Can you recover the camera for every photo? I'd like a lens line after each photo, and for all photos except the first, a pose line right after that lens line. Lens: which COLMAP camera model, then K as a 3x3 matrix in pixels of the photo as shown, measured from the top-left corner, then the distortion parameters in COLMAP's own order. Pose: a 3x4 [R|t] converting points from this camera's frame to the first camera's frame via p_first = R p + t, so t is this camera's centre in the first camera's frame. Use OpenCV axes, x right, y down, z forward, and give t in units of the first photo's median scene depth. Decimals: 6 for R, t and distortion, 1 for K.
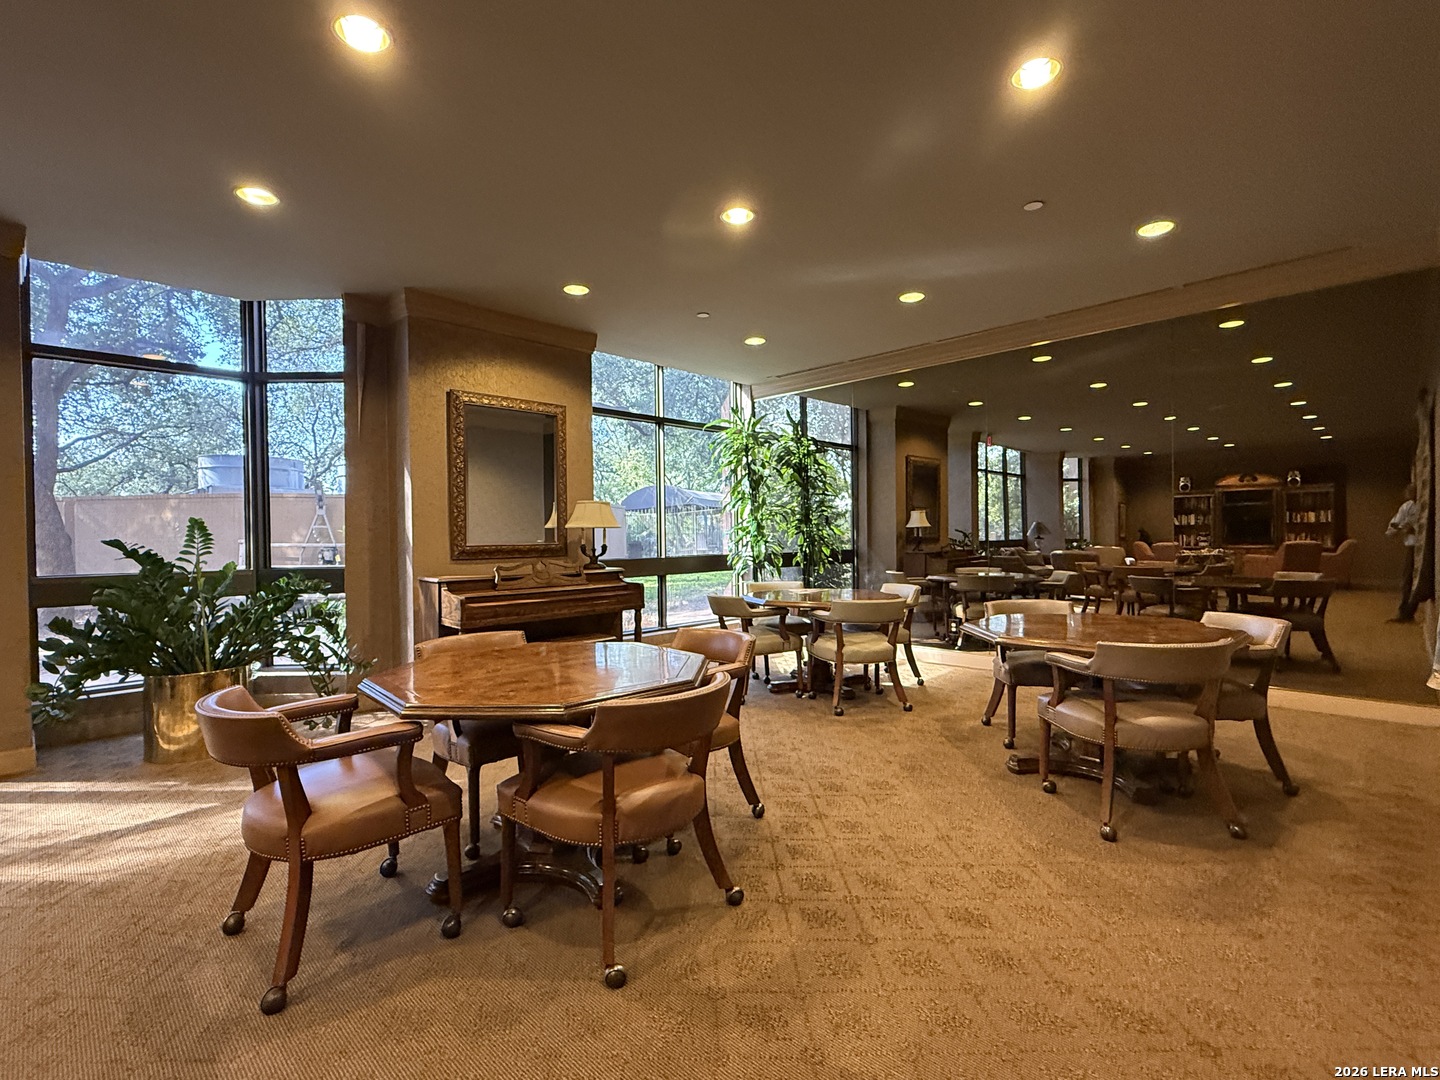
lens RADIAL K [[671.5, 0, 714.0], [0, 671.5, 533.4], [0, 0, 1]] dist [0.000524, -0.000807]
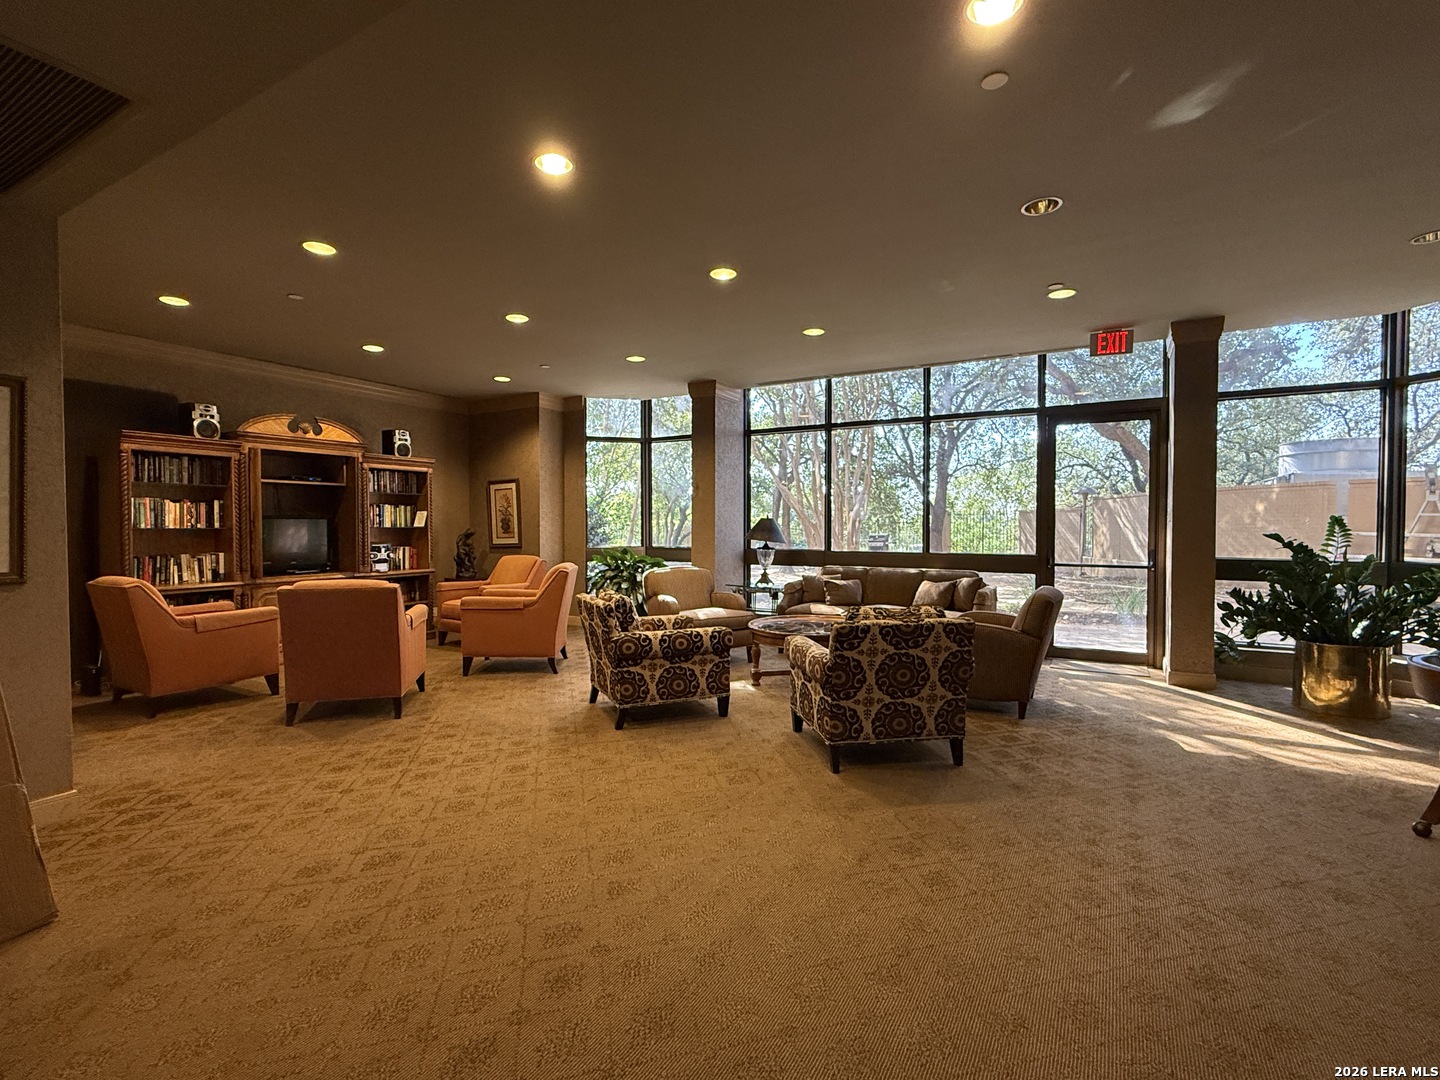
lens RADIAL K [[671.5, 0, 723.8], [0, 671.5, 538.1], [0, 0, 1]] dist [0.000524, -0.000807]
pose [[0.245836, 0.033425, -0.968735, 0.100450], [-0.001917, 0.999420, 0.033997, -0.020004], [0.969310, -0.006501, 0.245757, -0.307534]]
